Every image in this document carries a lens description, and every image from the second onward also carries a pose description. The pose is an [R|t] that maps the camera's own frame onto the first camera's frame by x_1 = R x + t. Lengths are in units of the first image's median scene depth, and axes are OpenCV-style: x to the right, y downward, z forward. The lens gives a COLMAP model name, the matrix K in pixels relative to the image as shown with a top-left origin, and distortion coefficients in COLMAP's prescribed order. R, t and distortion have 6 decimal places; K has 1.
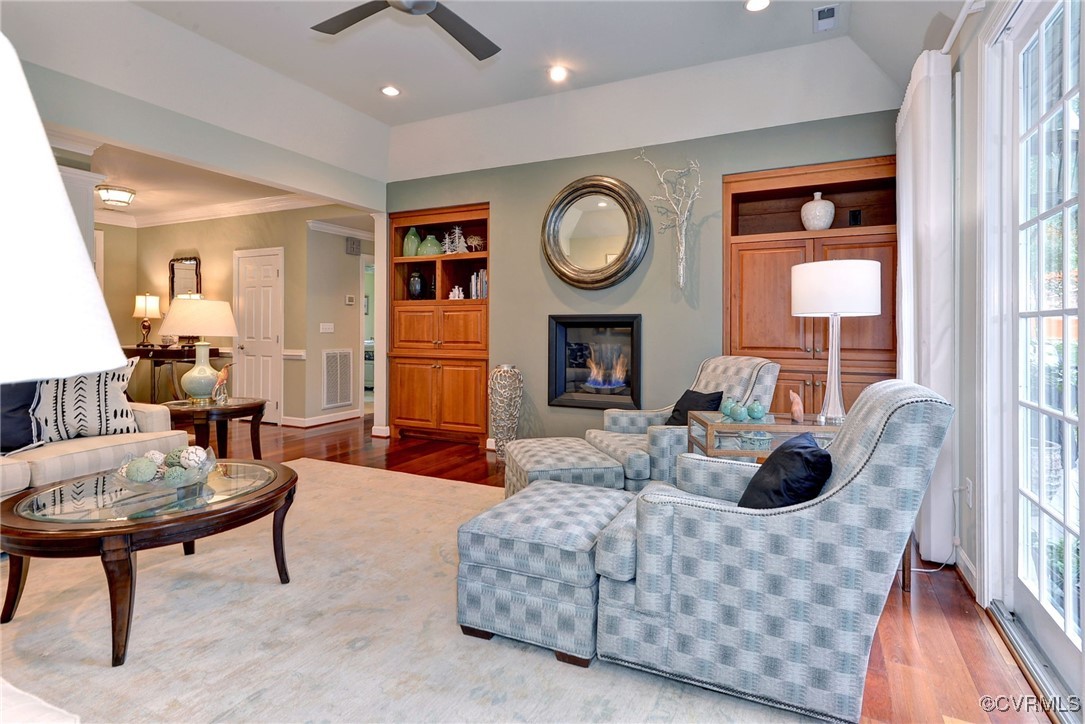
lens RADIAL K [[553.2, 0, 540.7], [0, 553.2, 333.0], [0, 0, 1]] dist [0.000222, -0.000936]
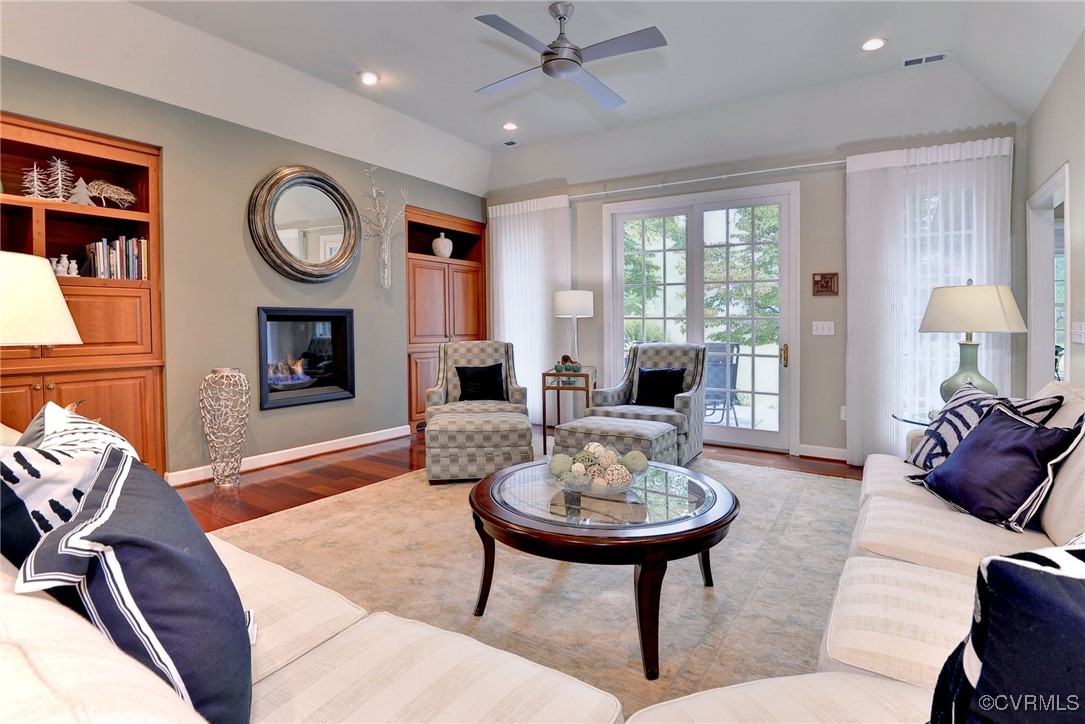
lens RADIAL K [[553.2, 0, 540.7], [0, 553.2, 333.0], [0, 0, 1]] dist [0.000222, -0.000936]
pose [[0.125784, -0.016208, 0.991925, -0.832950], [0.015403, 0.999778, 0.014383, 0.002781], [-0.991938, 0.013469, 0.126005, 0.466404]]
